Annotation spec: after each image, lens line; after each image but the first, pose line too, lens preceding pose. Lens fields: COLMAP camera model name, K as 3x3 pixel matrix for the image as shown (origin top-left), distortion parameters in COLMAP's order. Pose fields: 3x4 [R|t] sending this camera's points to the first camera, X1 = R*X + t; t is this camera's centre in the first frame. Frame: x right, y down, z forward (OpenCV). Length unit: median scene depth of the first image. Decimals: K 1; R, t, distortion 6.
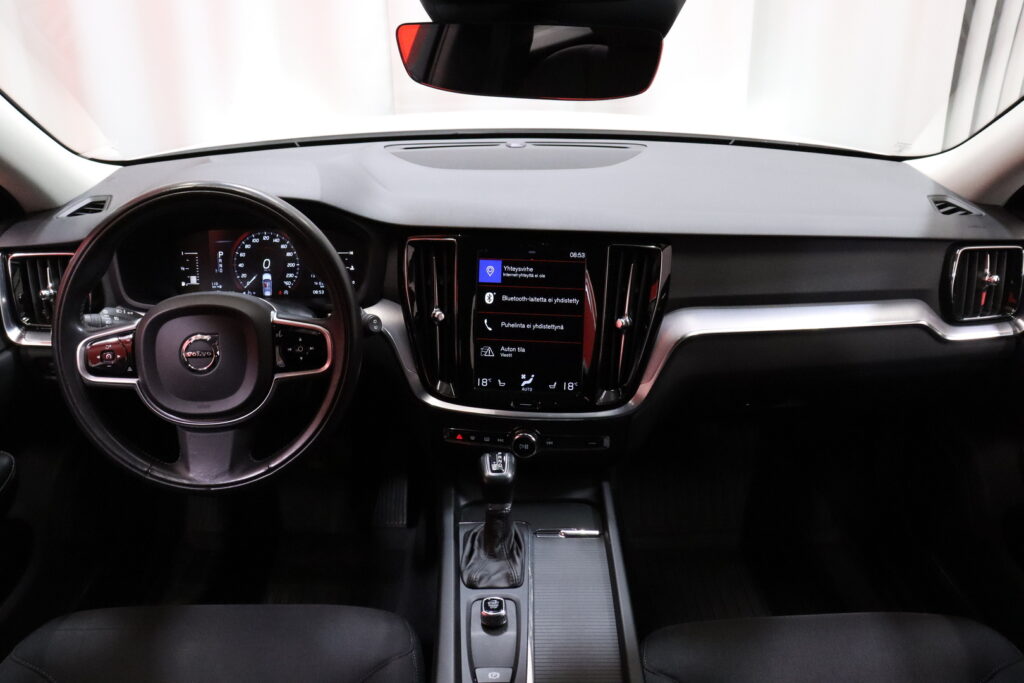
lens RADIAL K [[849.6, 0, 518.4], [0, 849.6, 342.7], [0, 0, 1]] dist [-0.165421, 0.114343]
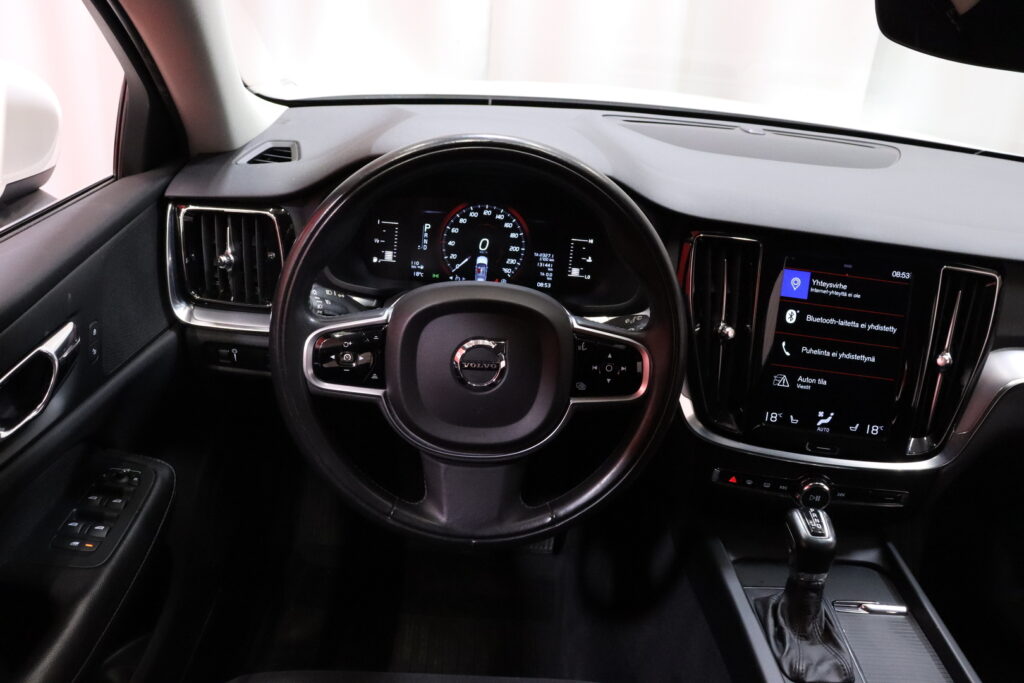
lens RADIAL K [[849.6, 0, 515.5], [0, 849.6, 350.8], [0, 0, 1]] dist [-0.165421, 0.114343]
pose [[0.996209, 0.082258, 0.028308, -0.320972], [-0.083119, 0.996066, 0.030716, -0.022075], [-0.025670, -0.032952, 0.999127, 0.197899]]
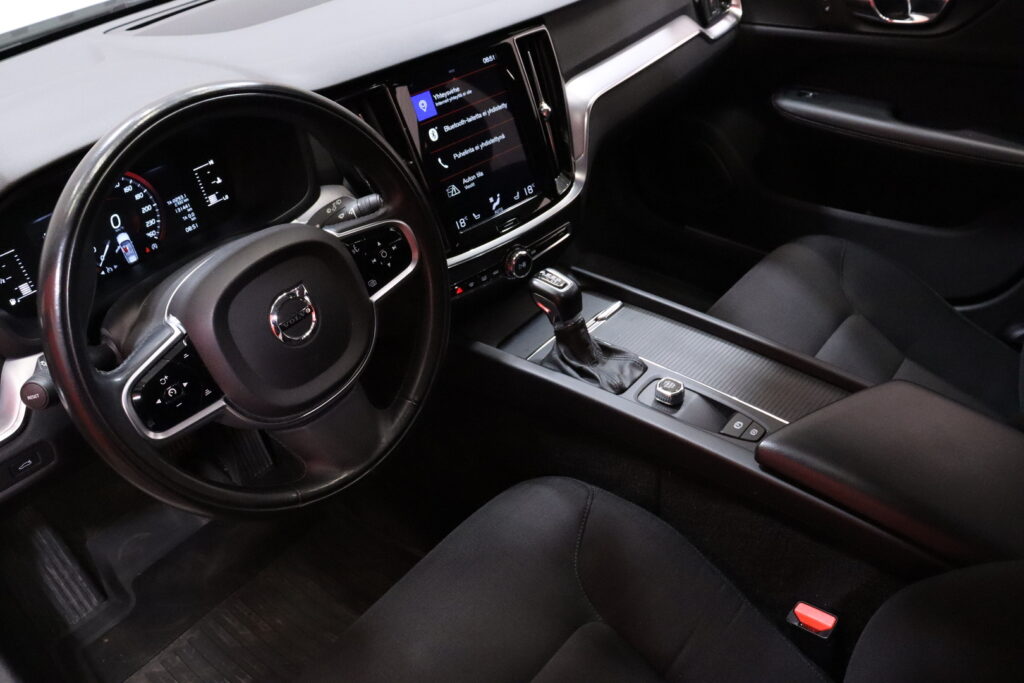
lens RADIAL K [[849.6, 0, 521.8], [0, 849.6, 344.8], [0, 0, 1]] dist [-0.165421, 0.114343]
pose [[0.663259, -0.494084, 0.562111, -0.583673], [0.371774, 0.869386, 0.325502, -0.114247], [-0.649517, -0.006914, 0.760316, 0.261288]]
